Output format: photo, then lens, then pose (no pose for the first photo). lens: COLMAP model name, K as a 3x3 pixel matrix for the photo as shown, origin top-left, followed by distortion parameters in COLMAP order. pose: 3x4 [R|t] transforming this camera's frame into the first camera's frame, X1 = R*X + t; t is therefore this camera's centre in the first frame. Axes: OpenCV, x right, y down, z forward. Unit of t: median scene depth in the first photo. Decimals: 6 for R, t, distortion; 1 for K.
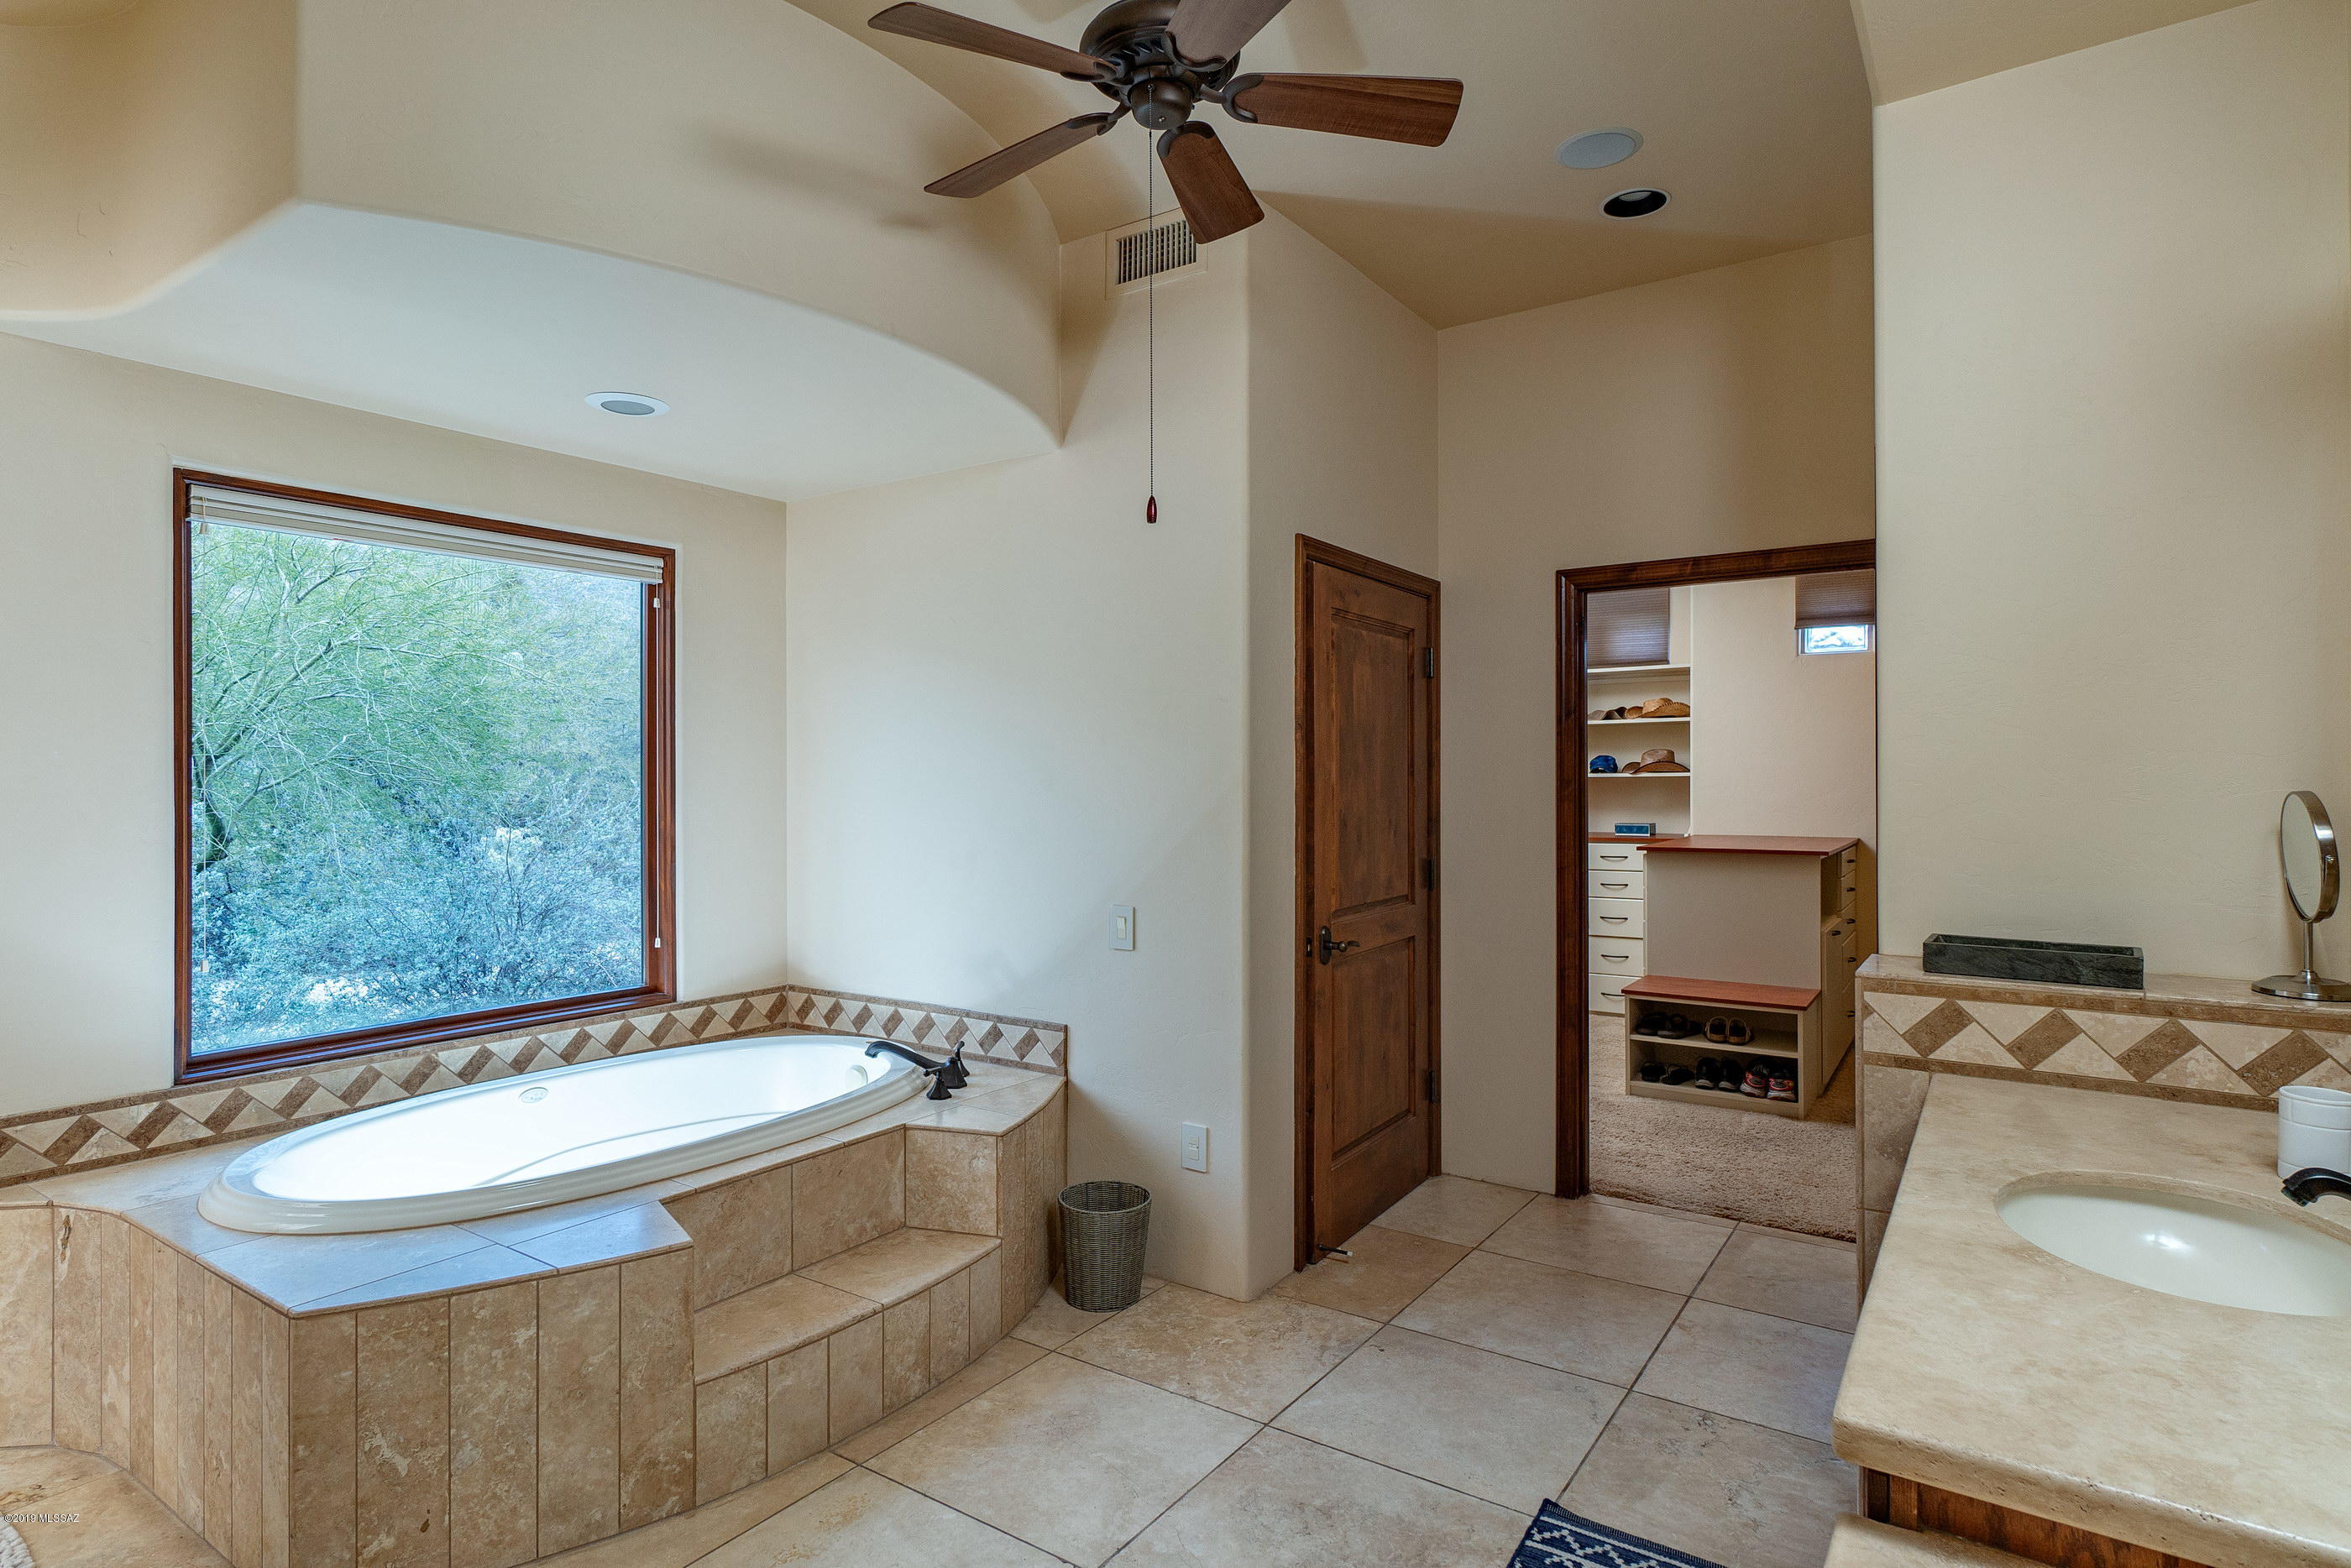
lens RADIAL K [[1268.2, 0, 1153.1], [0, 1268.2, 782.3], [0, 0, 1]] dist [-0.003911, -0.000599]
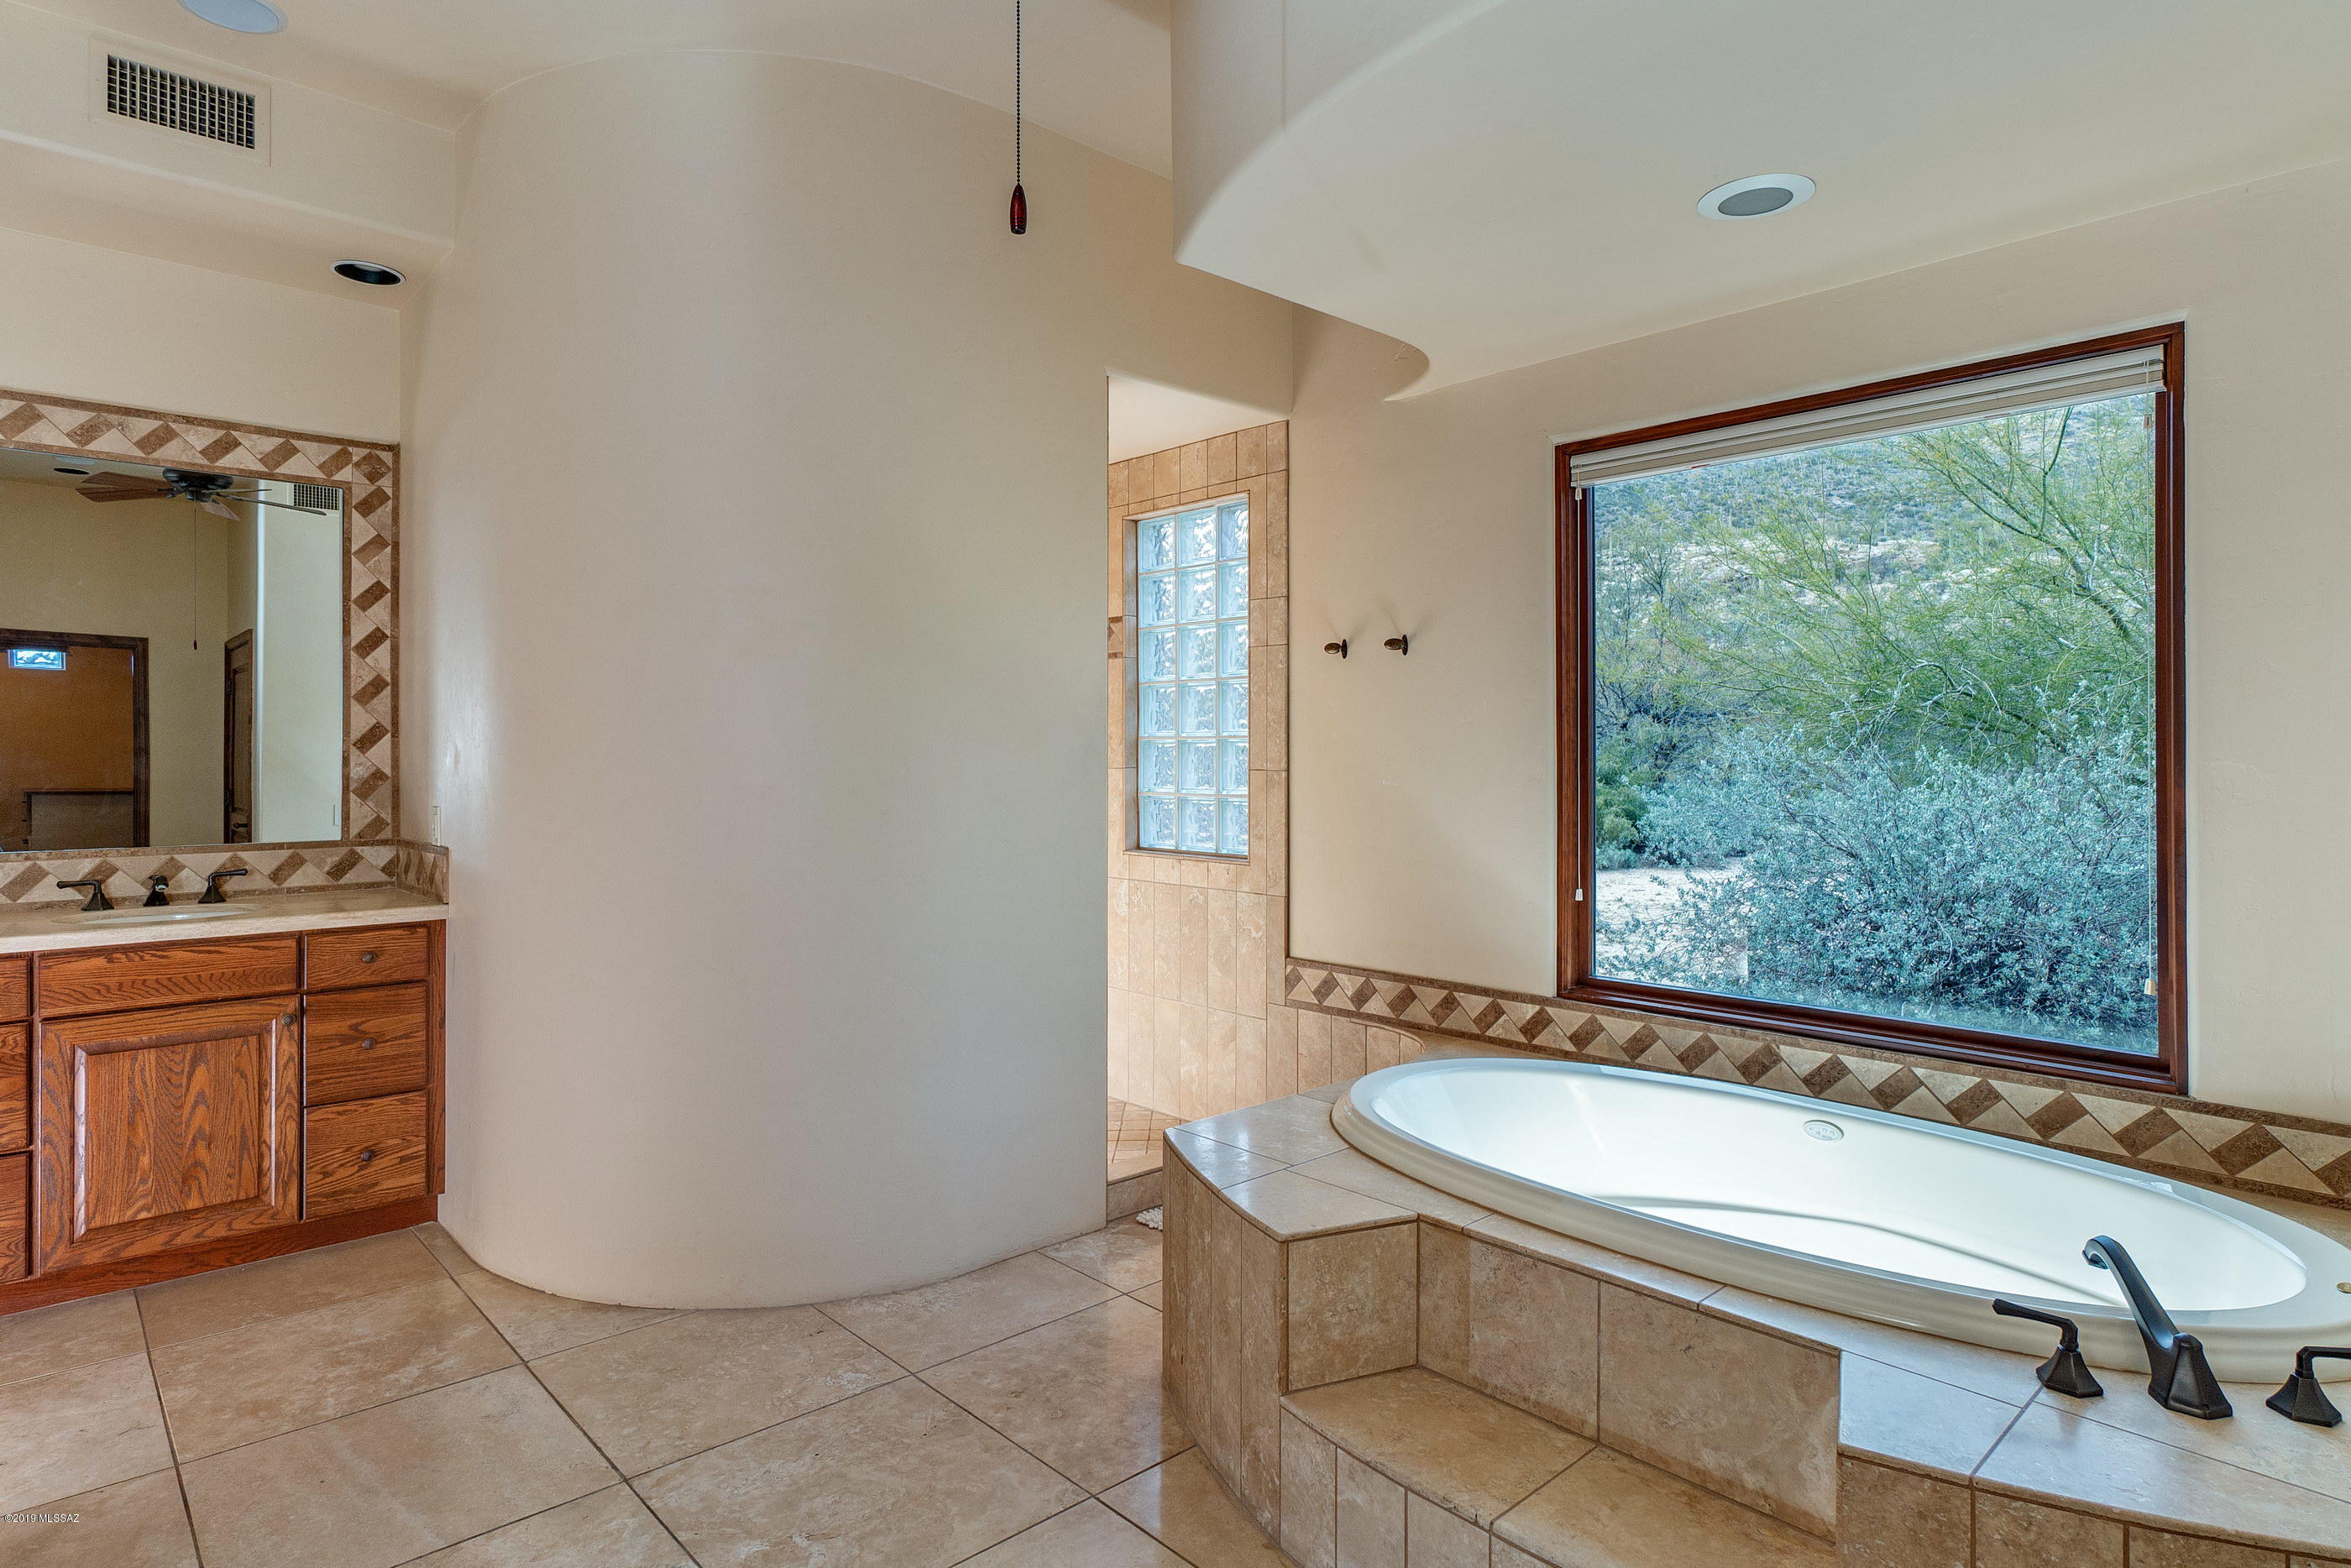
lens RADIAL K [[1268.2, 0, 1159.0], [0, 1268.2, 771.6], [0, 0, 1]] dist [-0.003911, -0.000599]
pose [[-0.223391, 0.008165, -0.974695, 0.385756], [-0.014610, 0.999825, 0.011724, 0.030926], [0.974619, 0.016859, -0.223232, 0.871211]]
